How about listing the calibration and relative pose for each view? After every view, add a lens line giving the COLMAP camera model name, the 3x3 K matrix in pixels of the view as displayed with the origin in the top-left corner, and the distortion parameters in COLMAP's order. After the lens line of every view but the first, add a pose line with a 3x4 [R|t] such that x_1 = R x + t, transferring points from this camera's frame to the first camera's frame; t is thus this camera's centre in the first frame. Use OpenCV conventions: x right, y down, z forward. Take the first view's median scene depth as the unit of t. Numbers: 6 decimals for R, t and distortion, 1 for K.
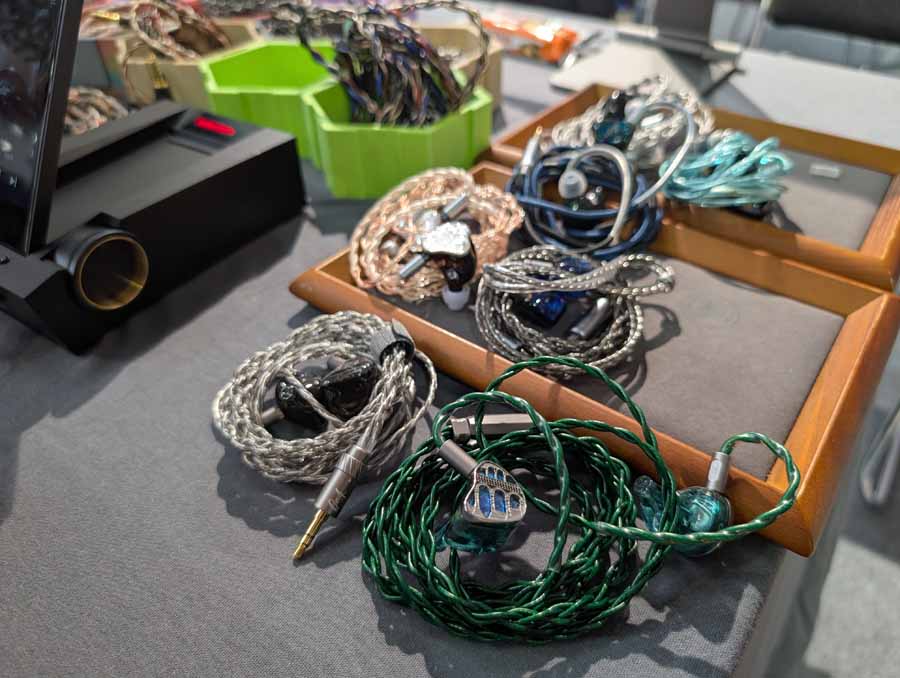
lens RADIAL K [[674.4, 0, 450.0], [0, 674.4, 339.0], [0, 0, 1]] dist [-0.042223, -0.006317]
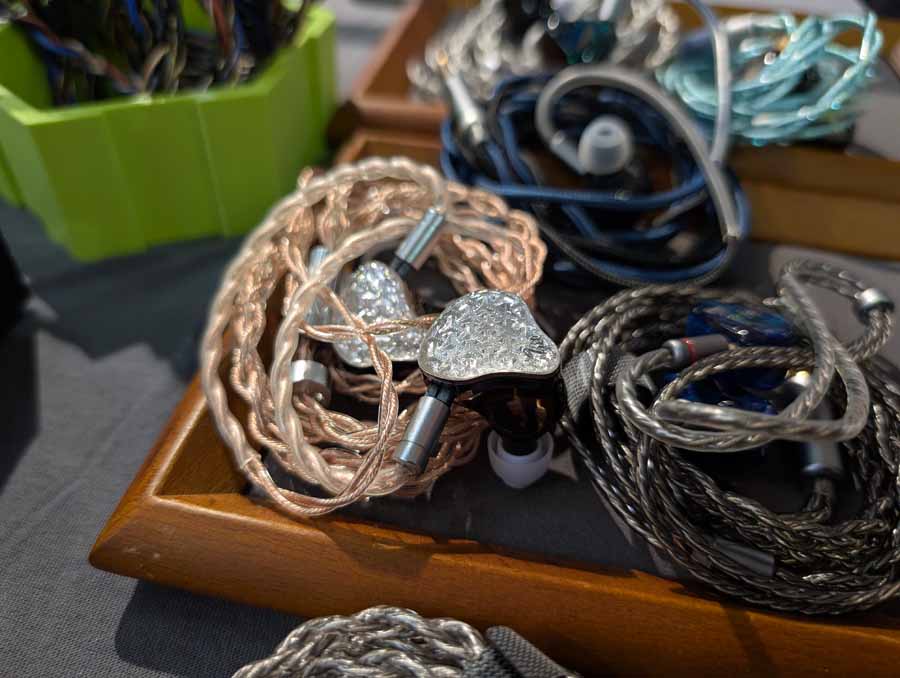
lens RADIAL K [[720.3, 0, 450.0], [0, 720.3, 339.0], [0, 0, 1]] dist [-0.087903, -0.002981]
pose [[0.897921, -0.266950, 0.349964, -0.151139], [0.247971, 0.963708, 0.098876, -0.170896], [-0.363659, -0.002002, 0.931530, 0.533584]]
